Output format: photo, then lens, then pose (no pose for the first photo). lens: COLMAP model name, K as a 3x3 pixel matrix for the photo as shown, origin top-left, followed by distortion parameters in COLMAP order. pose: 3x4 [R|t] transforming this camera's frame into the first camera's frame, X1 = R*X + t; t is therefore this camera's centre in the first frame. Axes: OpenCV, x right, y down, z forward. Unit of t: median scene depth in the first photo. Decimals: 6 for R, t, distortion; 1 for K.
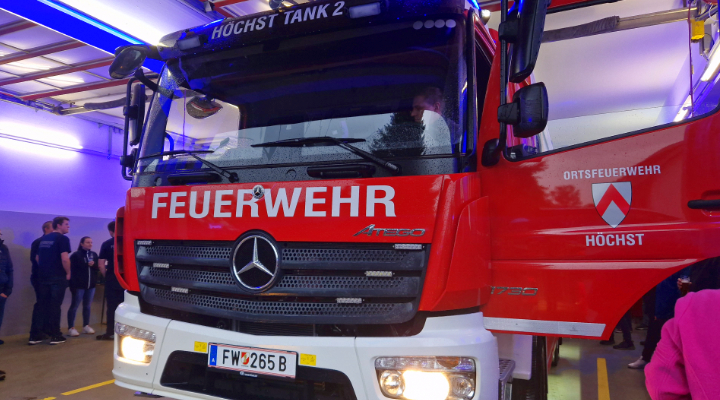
lens RADIAL K [[452.4, 0, 360.0], [0, 452.4, 200.0], [0, 0, 1]] dist [0.024677, -0.000484]
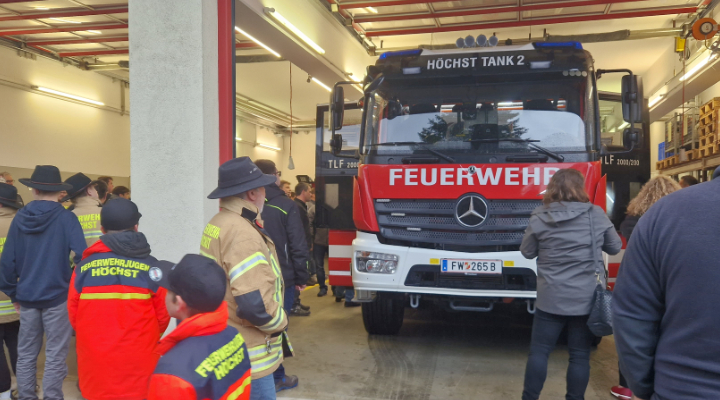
lens RADIAL K [[532.7, 0, 360.0], [0, 532.7, 200.0], [0, 0, 1]] dist [0.064004, -0.000730]
pose [[0.978840, -0.012547, 0.204243, -1.036348], [-0.007979, 0.995019, 0.099368, -0.100096], [-0.204473, -0.098895, 0.973864, -0.861390]]
